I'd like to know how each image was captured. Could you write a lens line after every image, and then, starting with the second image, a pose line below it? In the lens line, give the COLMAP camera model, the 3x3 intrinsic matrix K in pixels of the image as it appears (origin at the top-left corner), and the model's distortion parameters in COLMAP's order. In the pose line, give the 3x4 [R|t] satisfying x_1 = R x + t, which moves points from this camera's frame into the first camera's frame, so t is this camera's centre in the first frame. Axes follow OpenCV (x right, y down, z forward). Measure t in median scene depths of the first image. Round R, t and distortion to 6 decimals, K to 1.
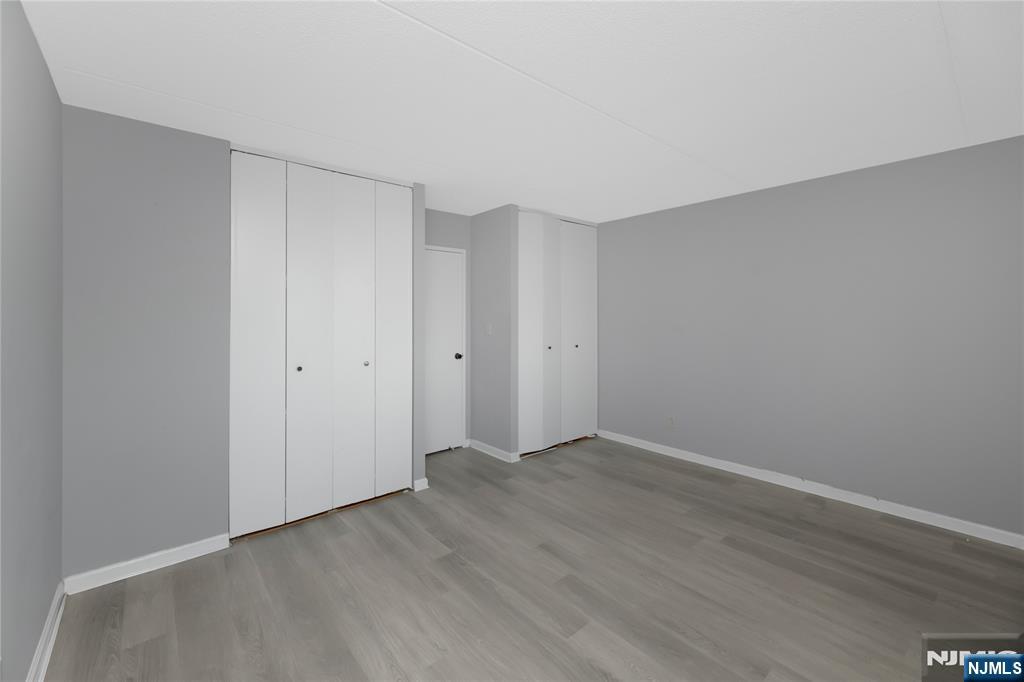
lens RADIAL K [[425.7, 0, 487.5], [0, 425.7, 316.0], [0, 0, 1]] dist [0.001542, 0.000522]
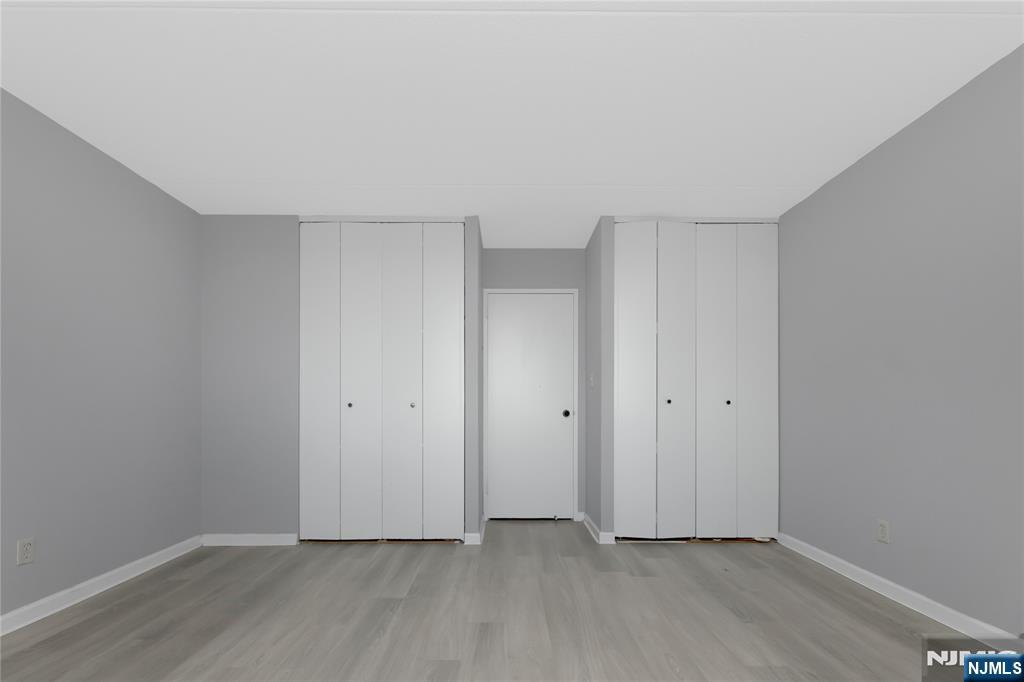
lens RADIAL K [[425.7, 0, 512.4], [0, 425.7, 414.3], [0, 0, 1]] dist [0.001542, 0.000522]
pose [[0.779229, 0.007221, -0.626698, 0.498907], [-0.004520, 0.999972, 0.005903, 0.117688], [0.626723, -0.001767, 0.779240, 0.330140]]
